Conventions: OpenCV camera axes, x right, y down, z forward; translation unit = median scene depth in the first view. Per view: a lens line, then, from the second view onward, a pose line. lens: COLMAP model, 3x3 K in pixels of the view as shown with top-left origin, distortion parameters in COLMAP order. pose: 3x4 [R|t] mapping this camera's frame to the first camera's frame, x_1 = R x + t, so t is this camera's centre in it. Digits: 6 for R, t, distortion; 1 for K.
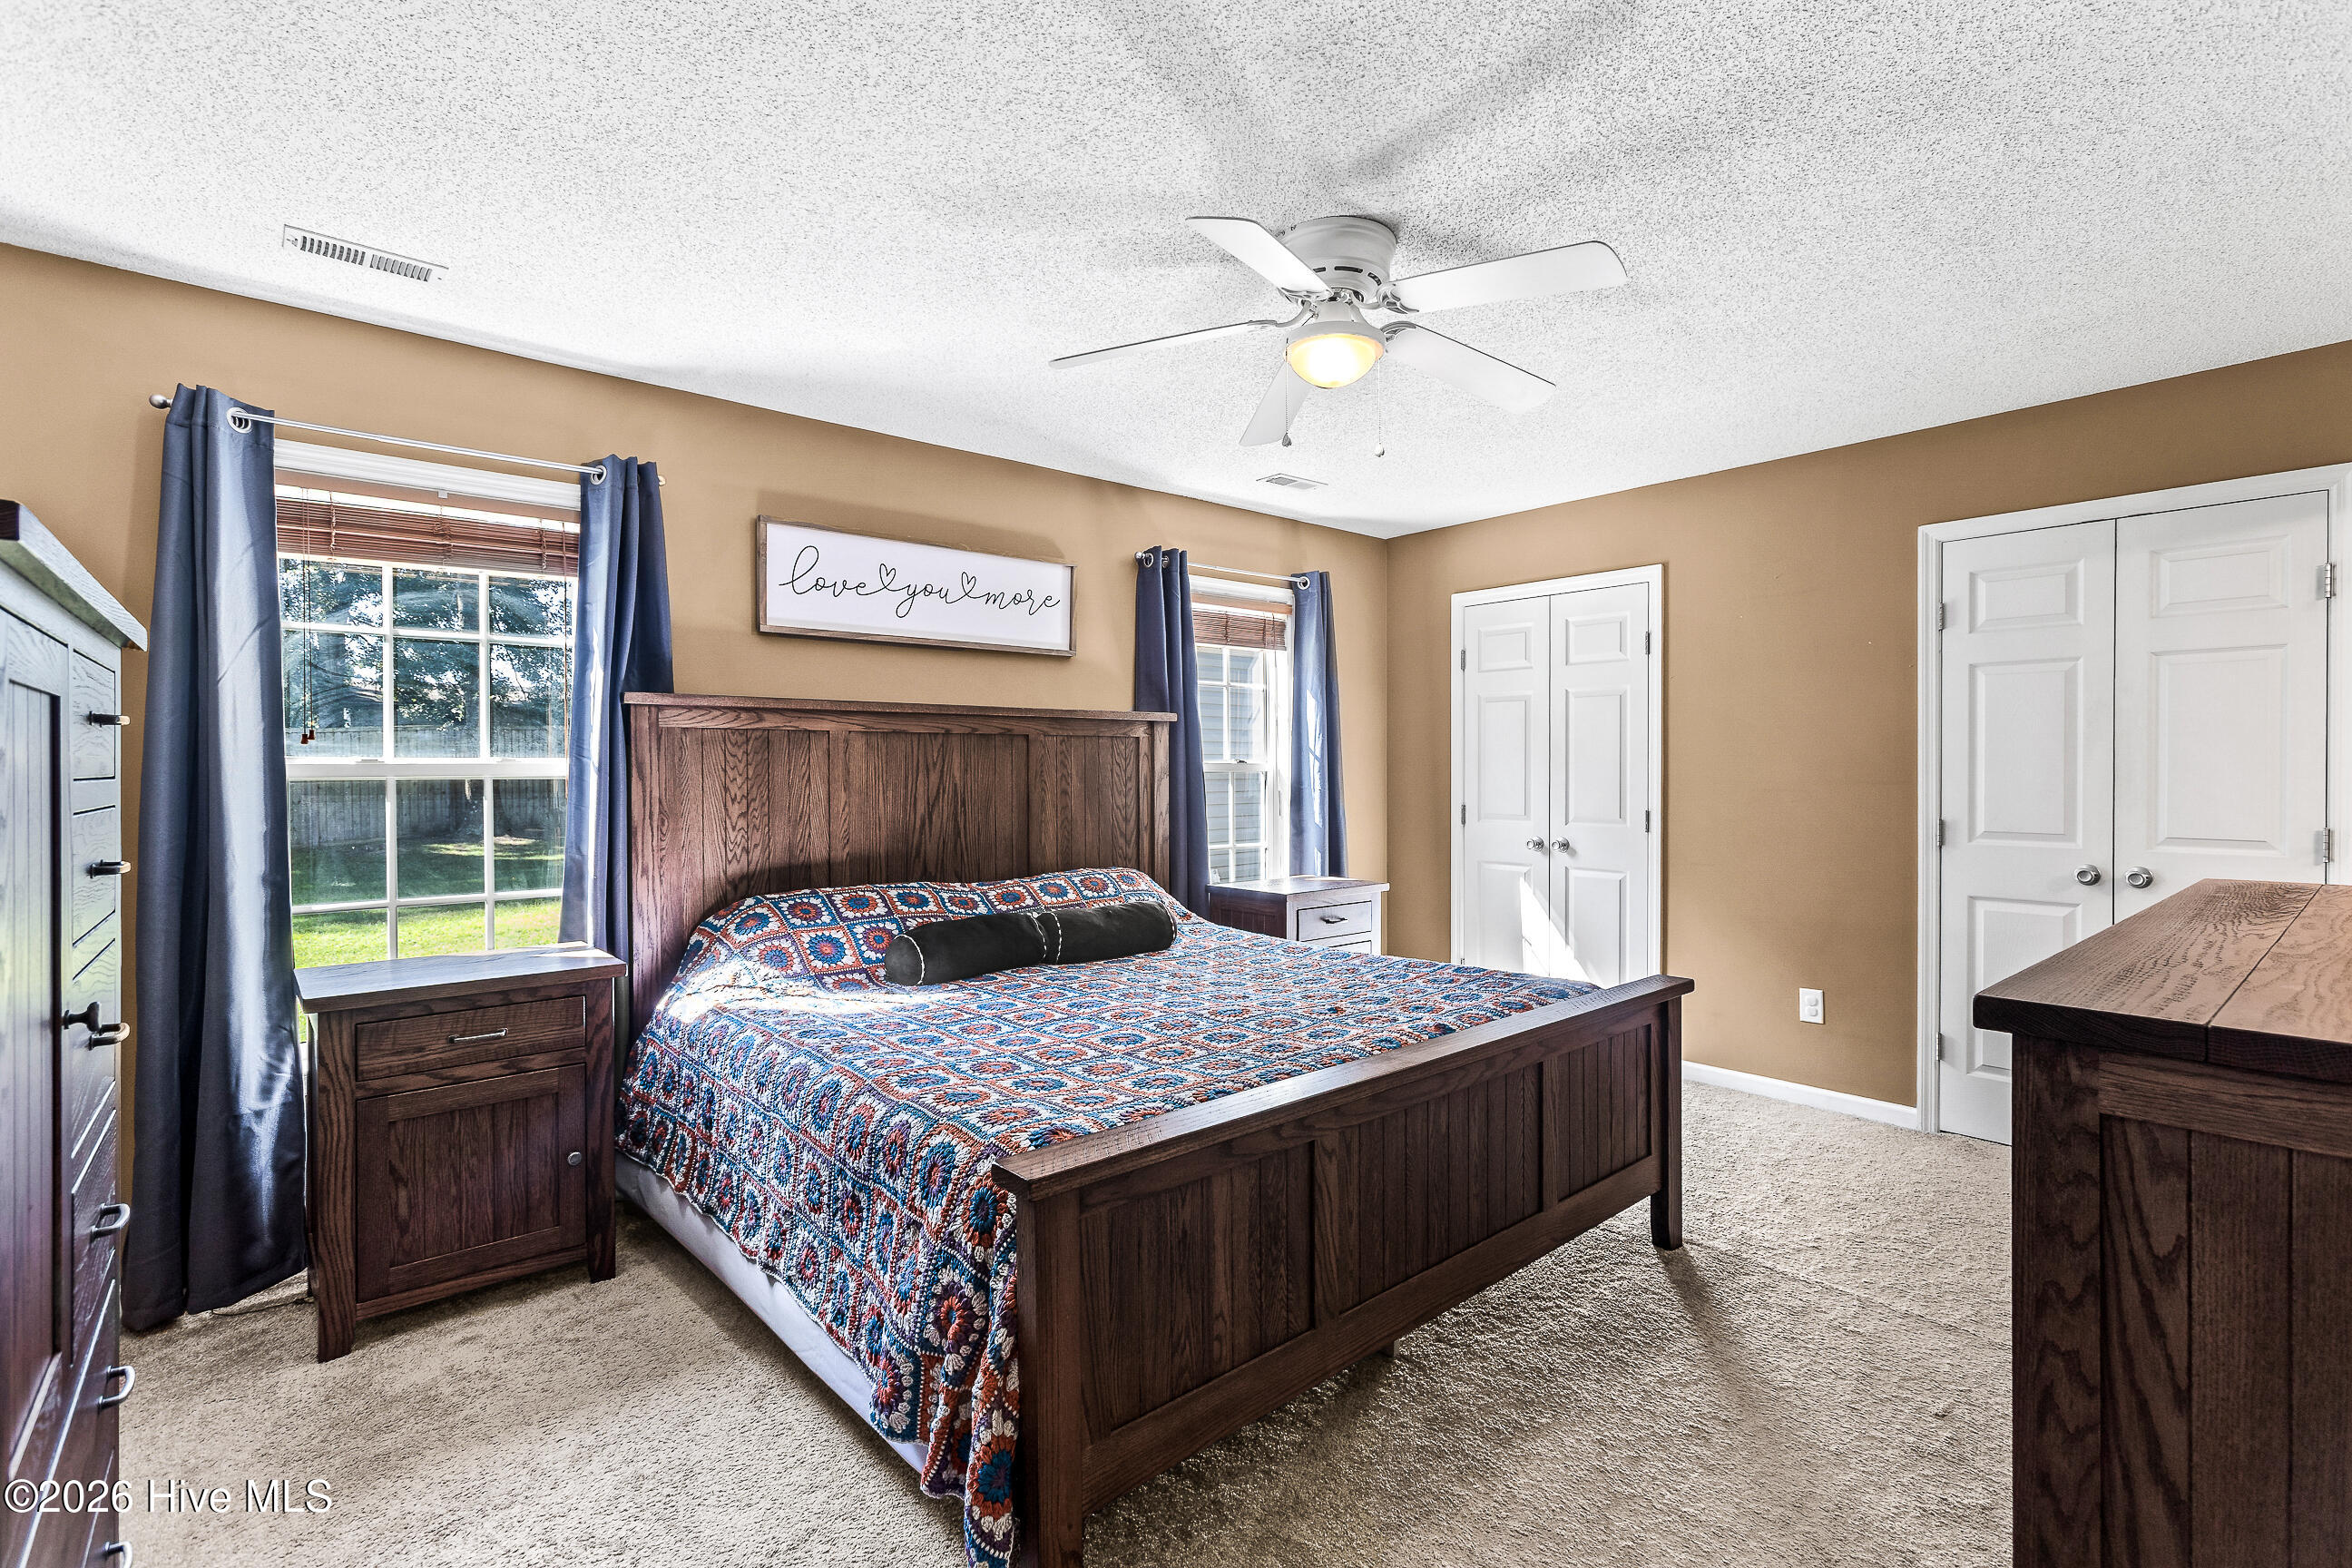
lens RADIAL K [[1068.8, 0, 1172.9], [0, 1068.8, 773.1], [0, 0, 1]] dist [0.000202, 0.000555]
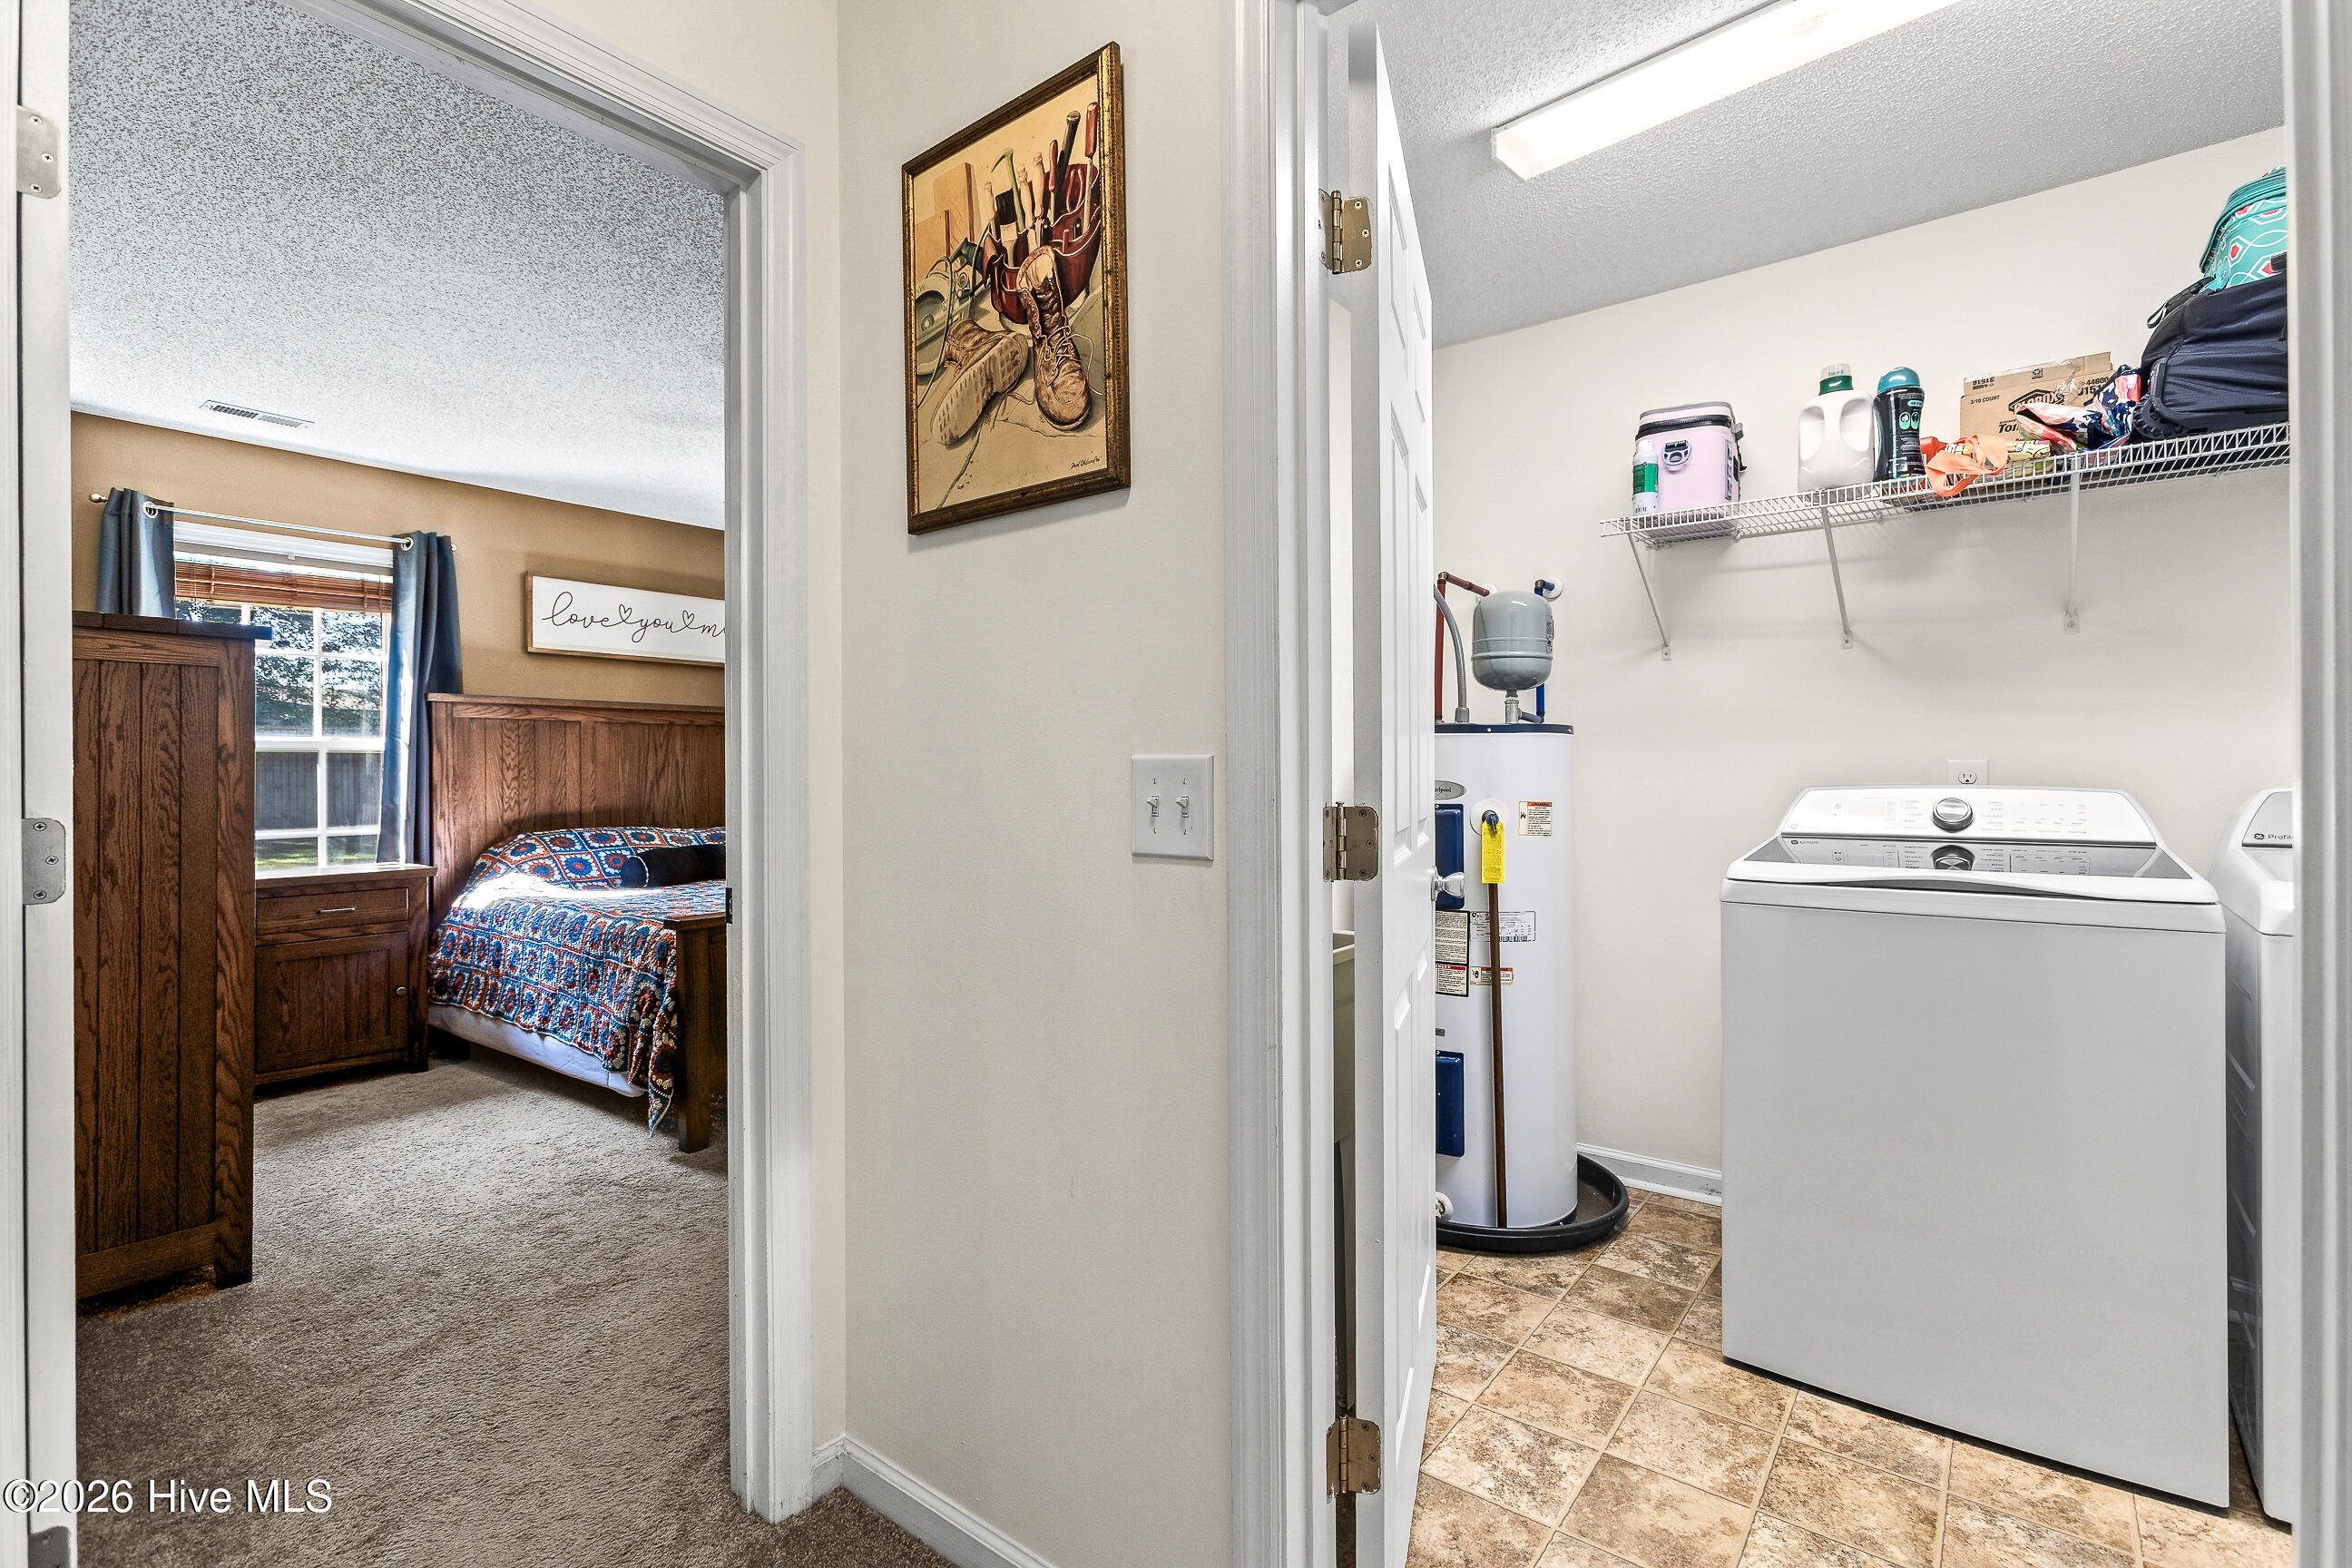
lens RADIAL K [[1075.1, 0, 1197.1], [0, 1075.1, 771.0], [0, 0, 1]] dist [-0.000248, -0.000021]
pose [[0.978403, -0.002010, 0.206696, 0.217288], [0.003485, 0.999971, -0.006772, 0.045180], [-0.206676, 0.007346, 0.978382, -0.666214]]
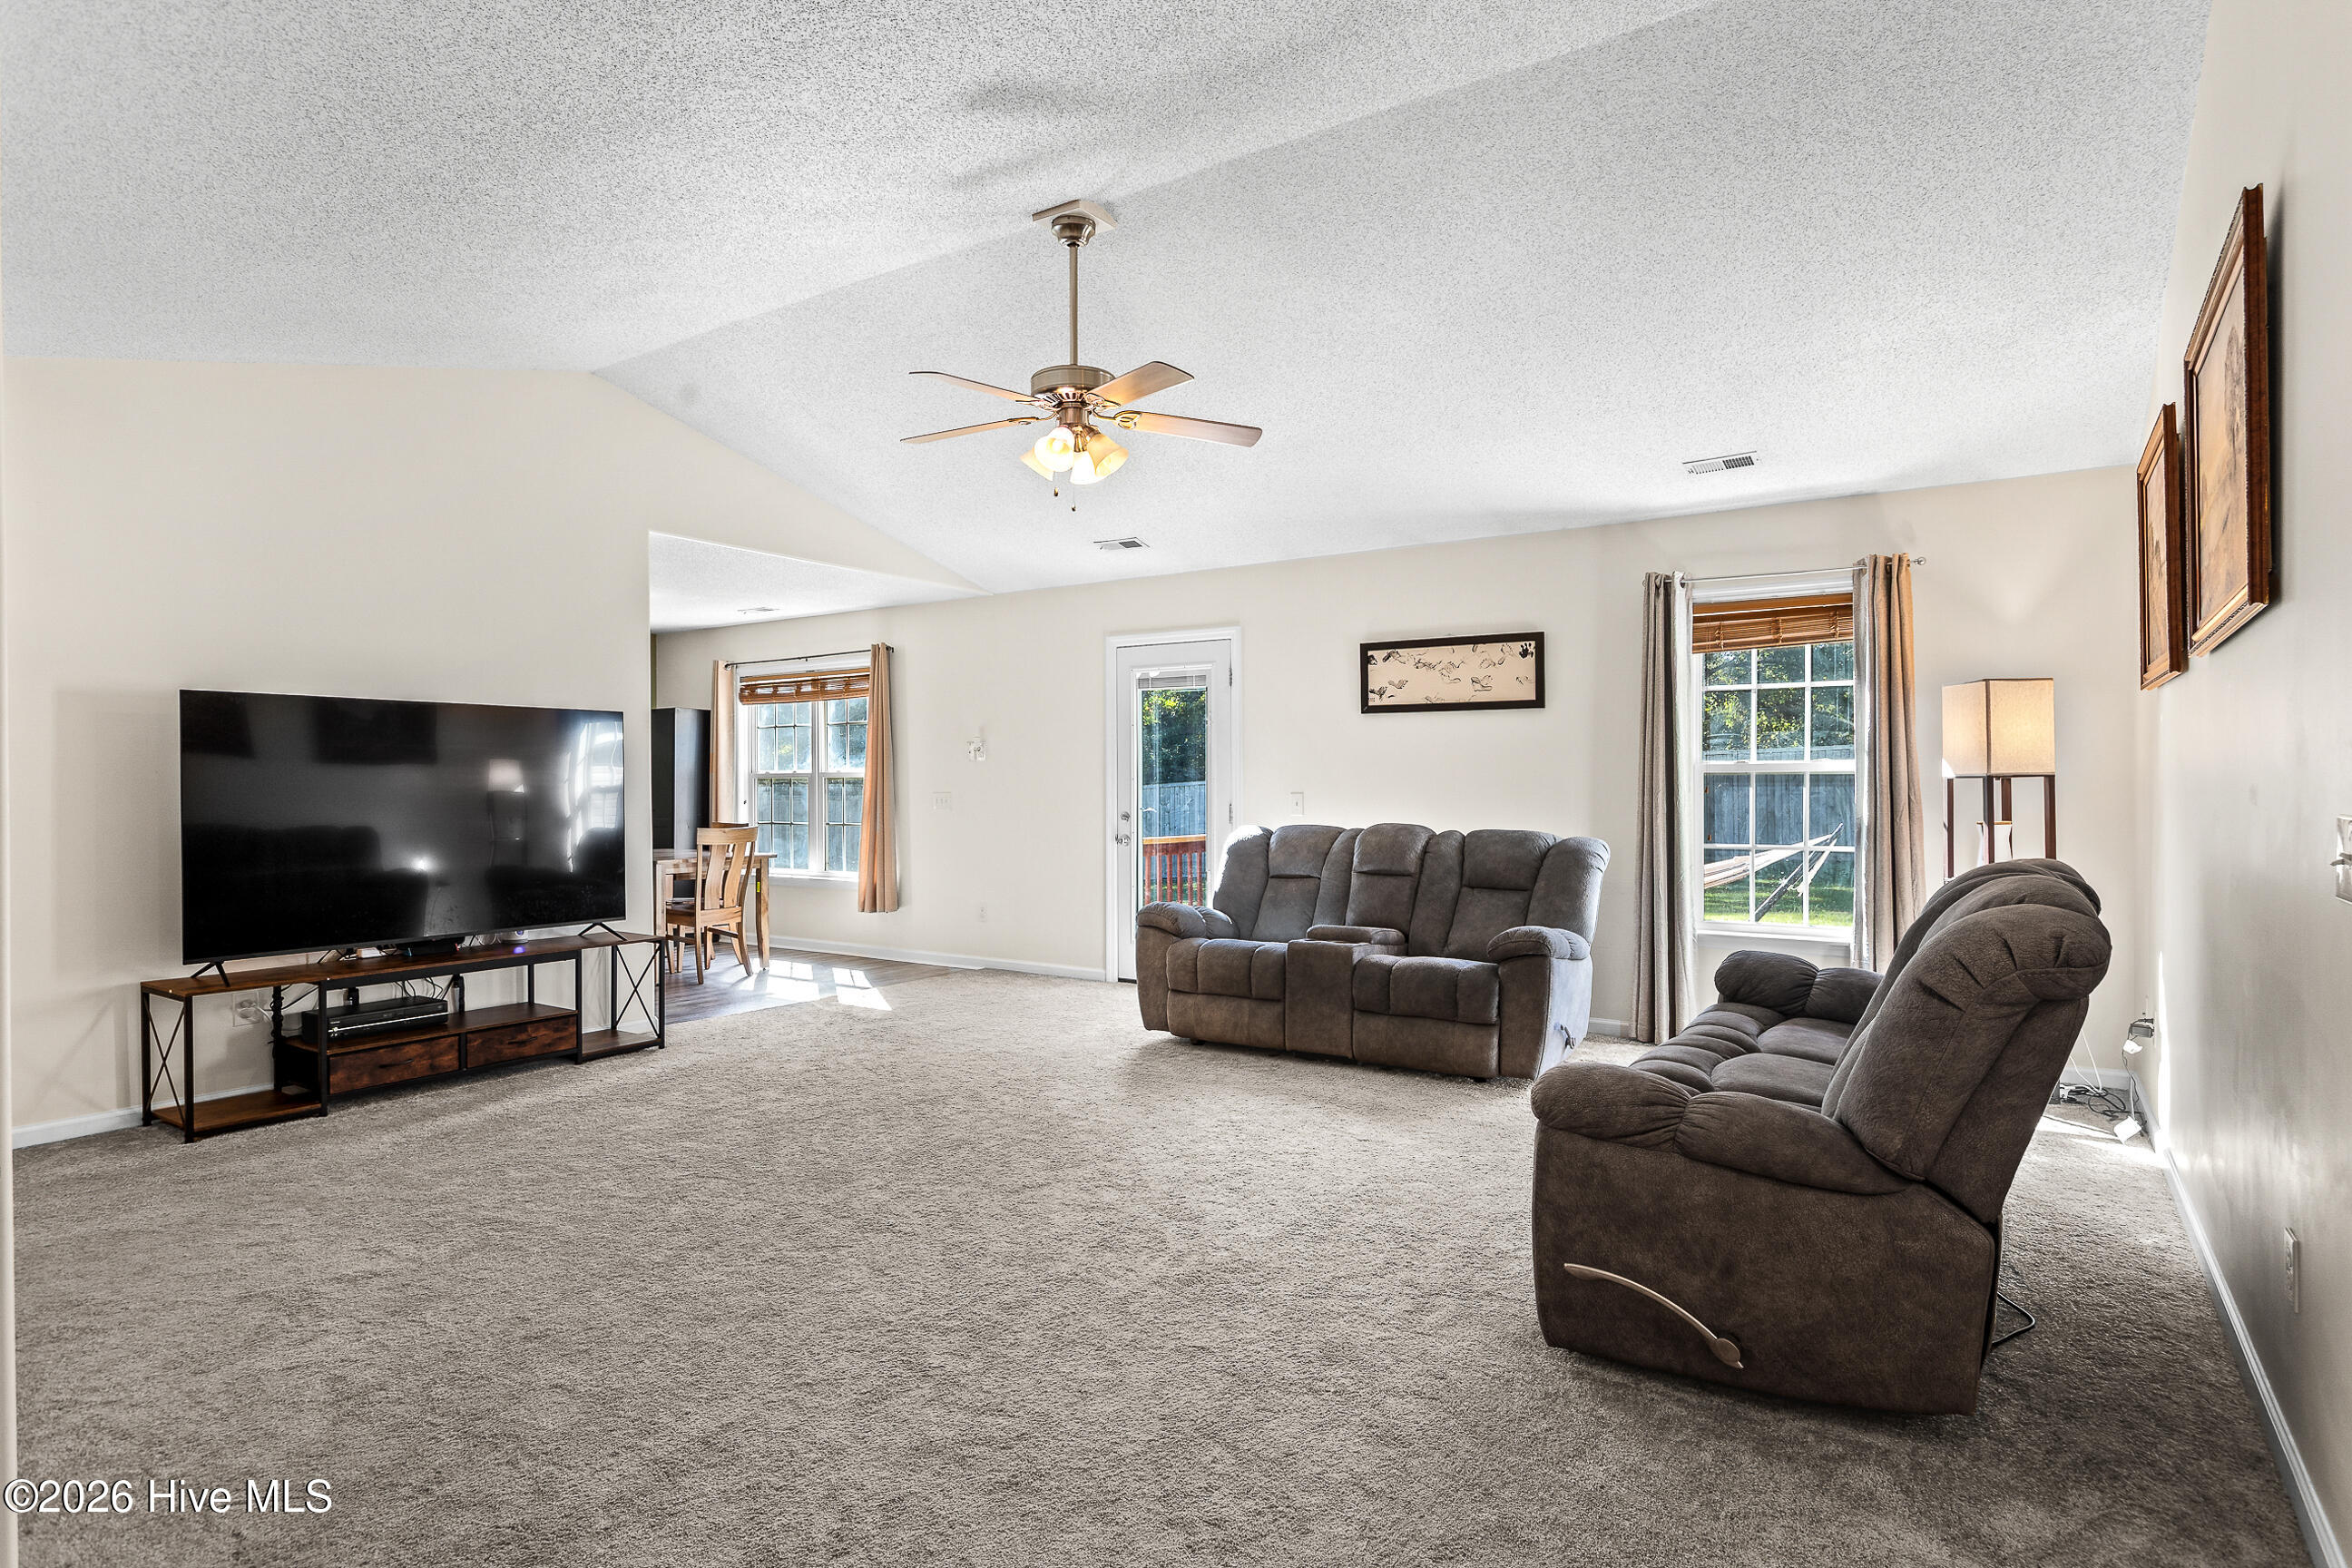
lens RADIAL K [[1252.6, 0, 1176.0], [0, 1252.6, 784.0], [0, 0, 1]] dist [-0.024025, 0.021947]
pose [[0.269791, 0.000420, -0.962919, 0.917435], [-0.009935, 0.999948, -0.002347, 0.036391], [0.962868, 0.010200, 0.269781, -0.388726]]
